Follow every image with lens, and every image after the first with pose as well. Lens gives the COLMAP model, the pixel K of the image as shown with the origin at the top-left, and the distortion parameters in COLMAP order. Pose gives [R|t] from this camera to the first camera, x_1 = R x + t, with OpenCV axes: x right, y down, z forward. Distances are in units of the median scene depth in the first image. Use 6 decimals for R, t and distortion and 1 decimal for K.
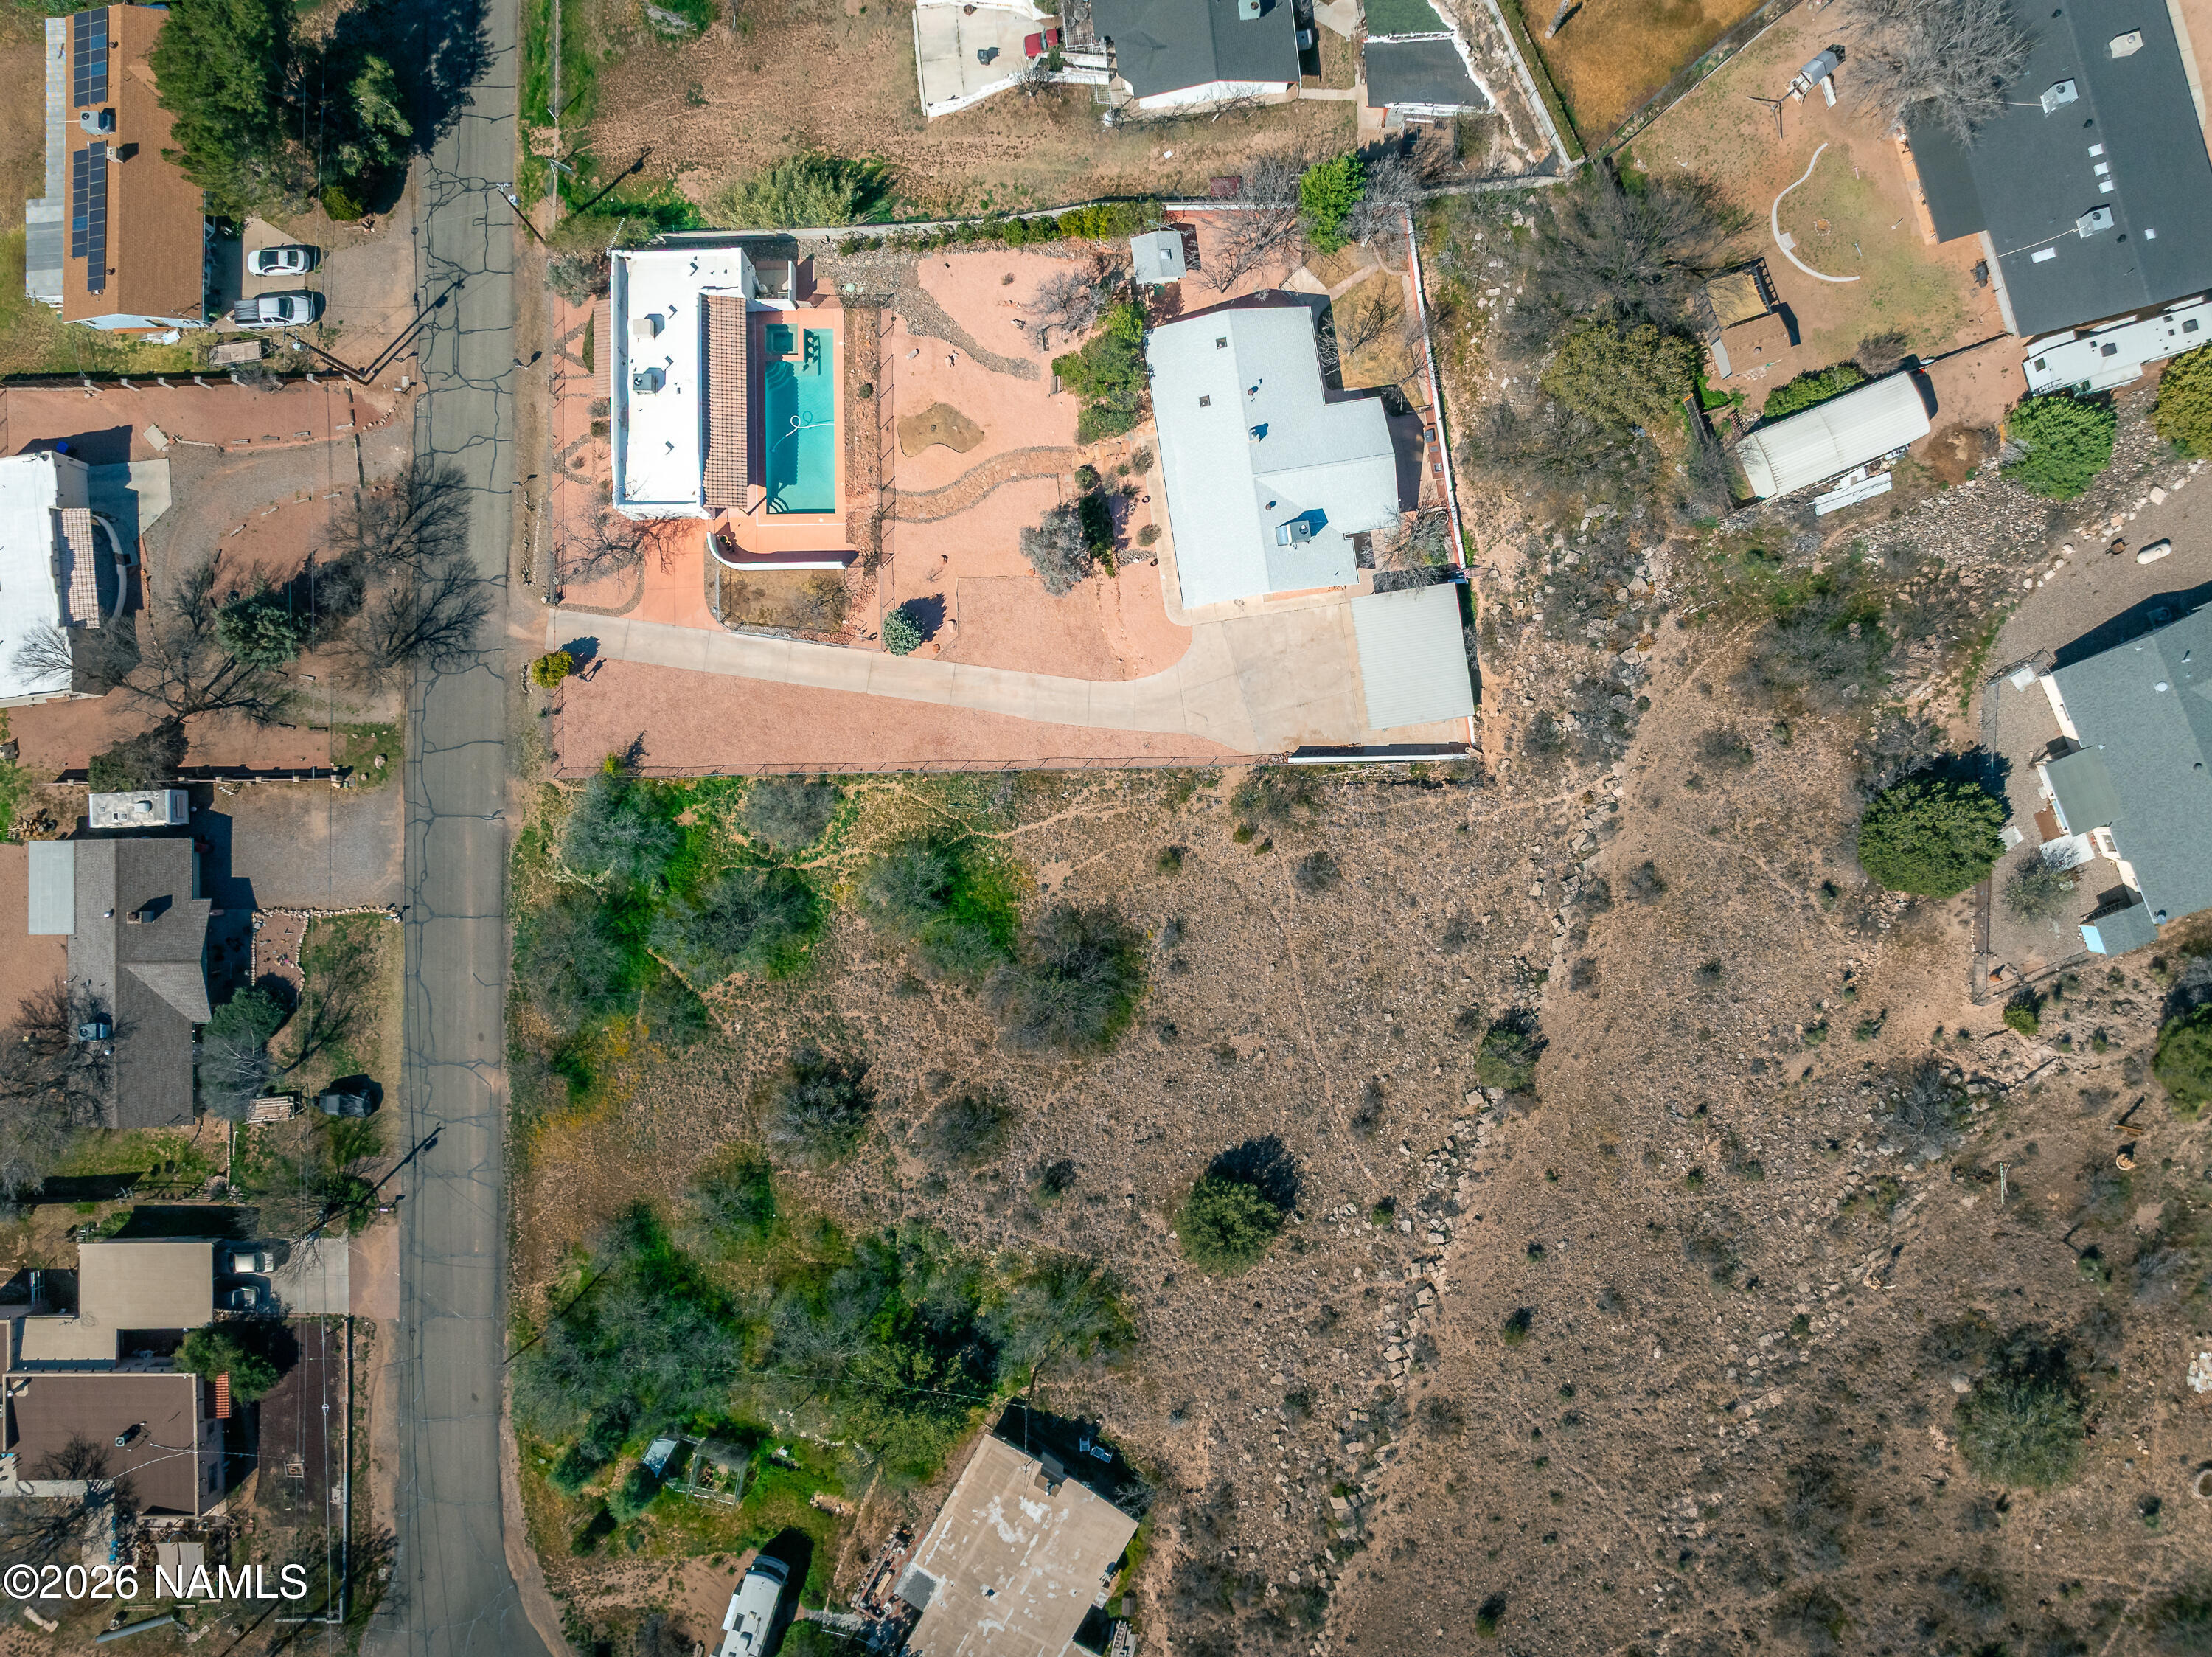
lens RADIAL K [[1572.8, 0, 1106.0], [0, 1572.8, 828.5], [0, 0, 1]] dist [0.002397, -0.083539]
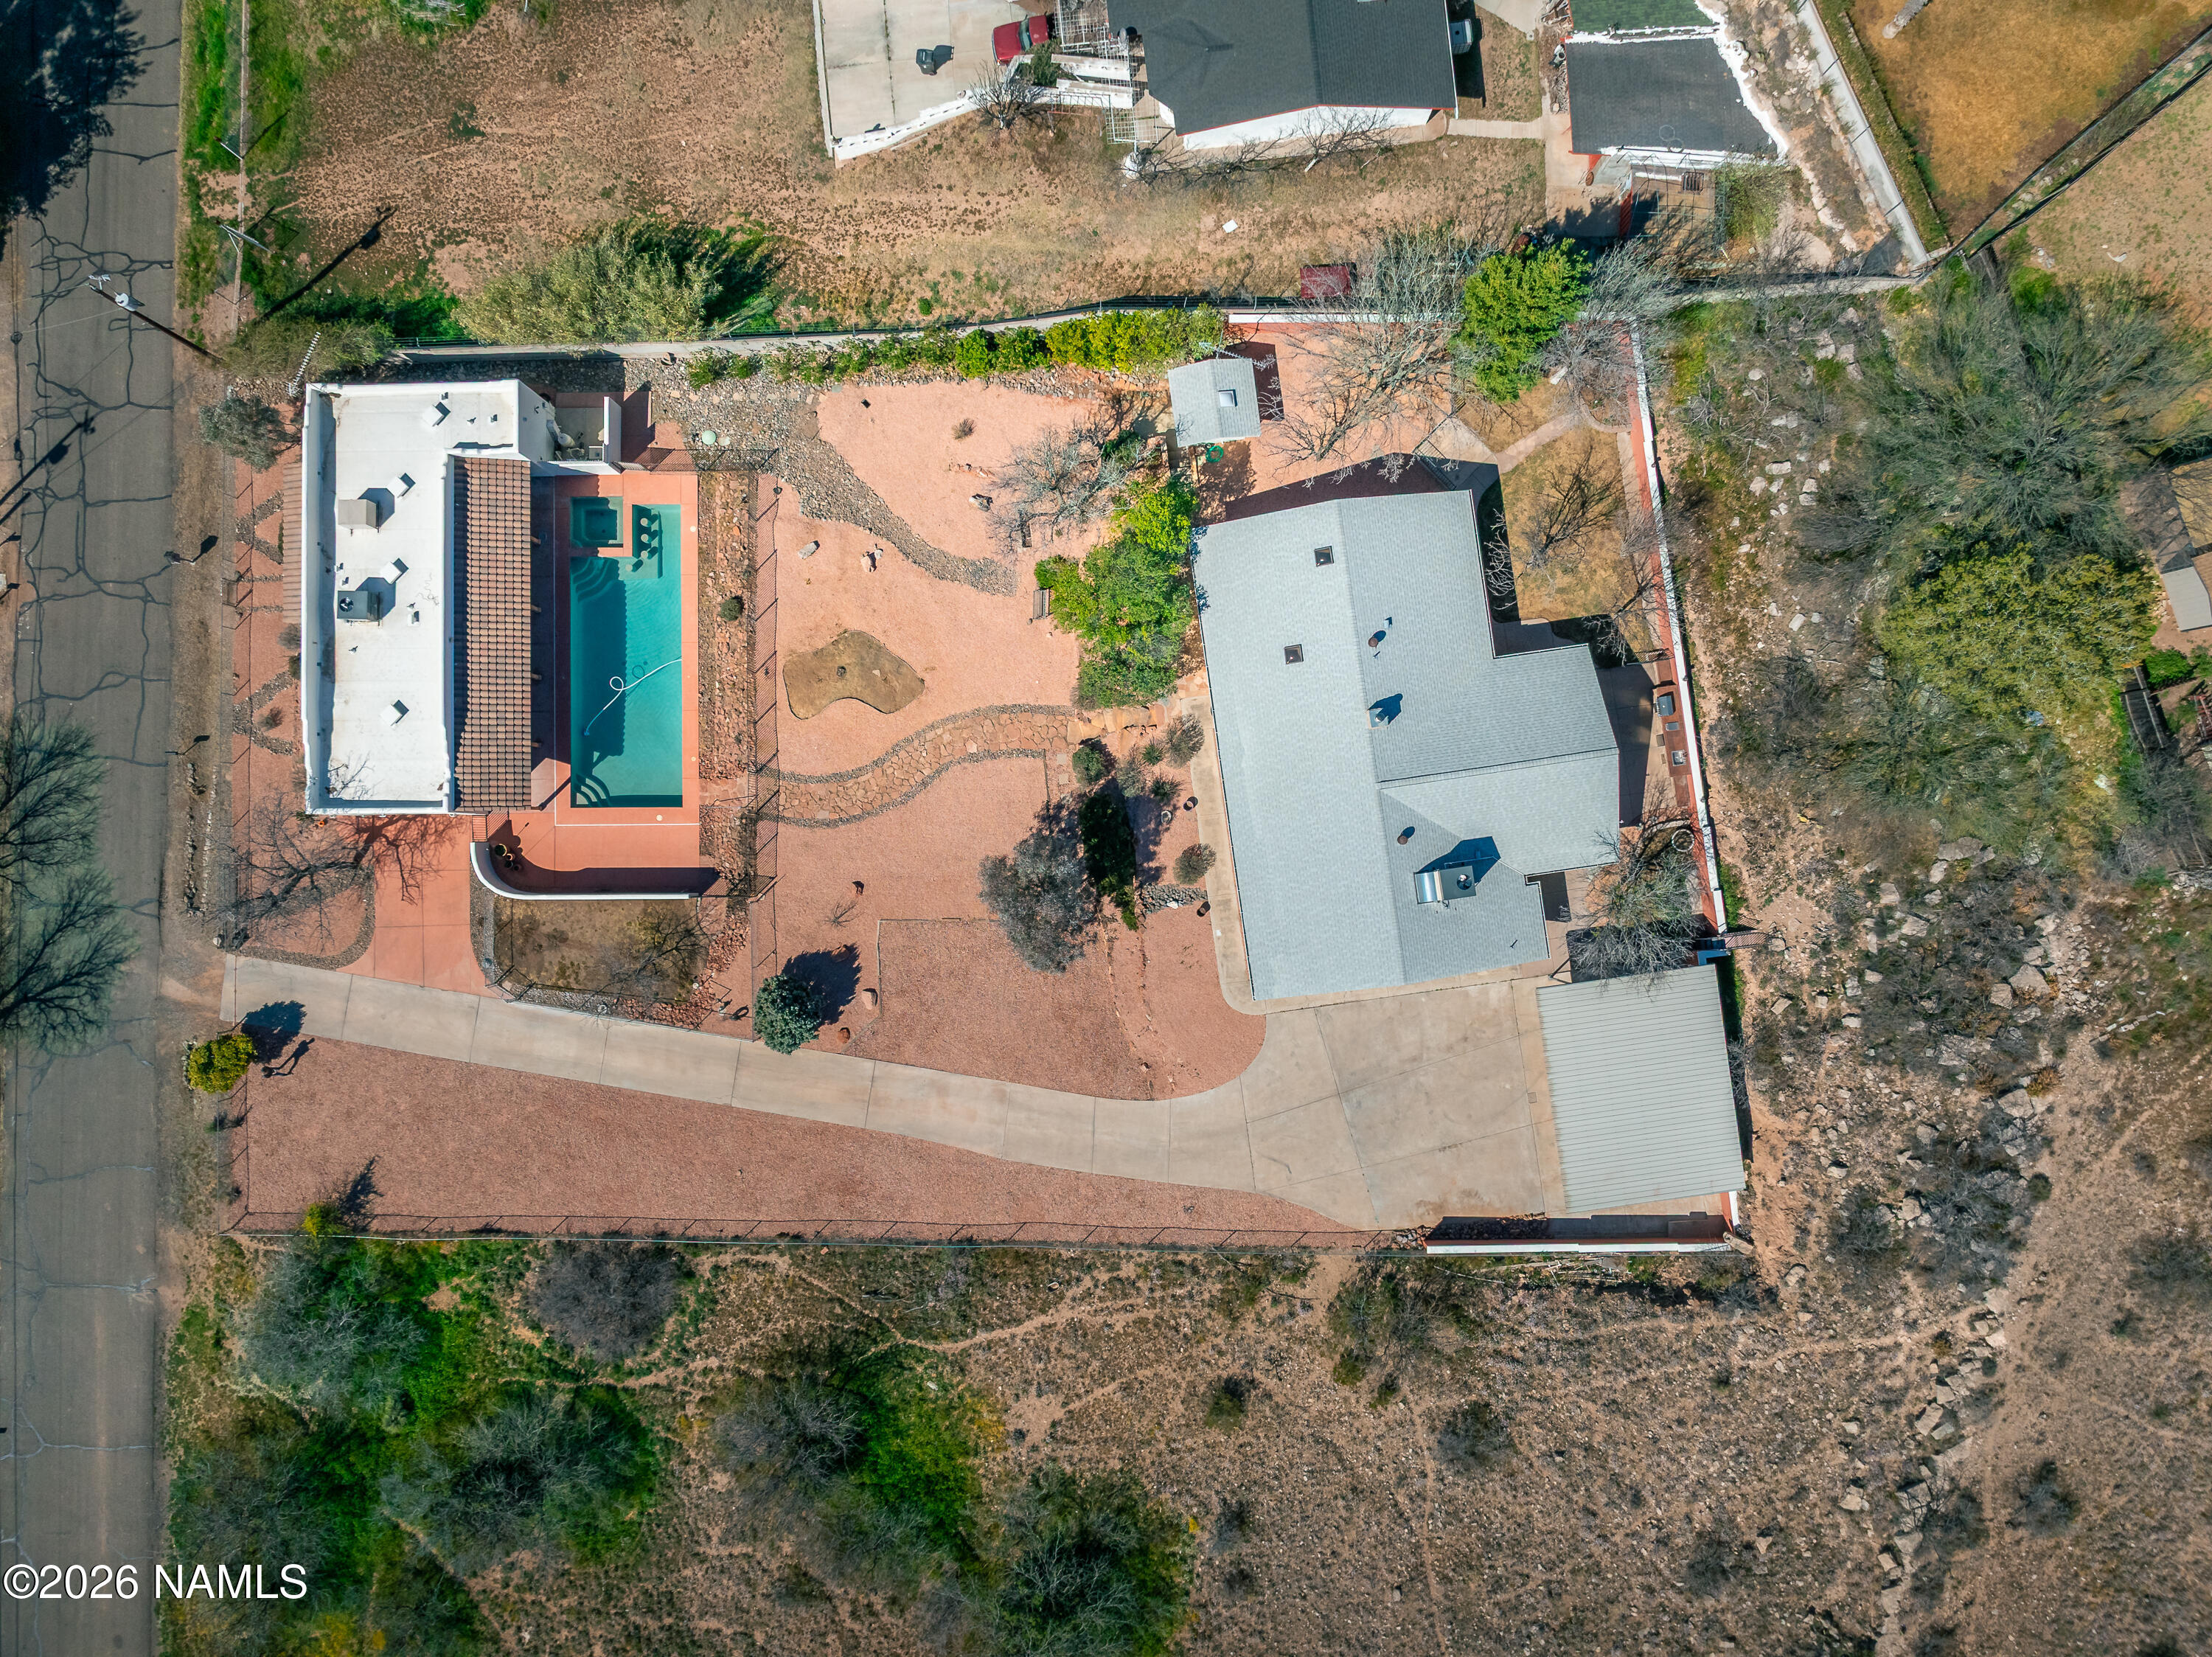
lens RADIAL K [[1535.7, 0, 1106.0], [0, 1535.7, 828.5], [0, 0, 1]] dist [-0.035893, 0.004606]
pose [[0.999979, 0.005753, 0.002833, -0.008440], [-0.005781, 0.999936, 0.009726, -0.204190], [-0.002777, -0.009742, 0.999949, 0.412272]]
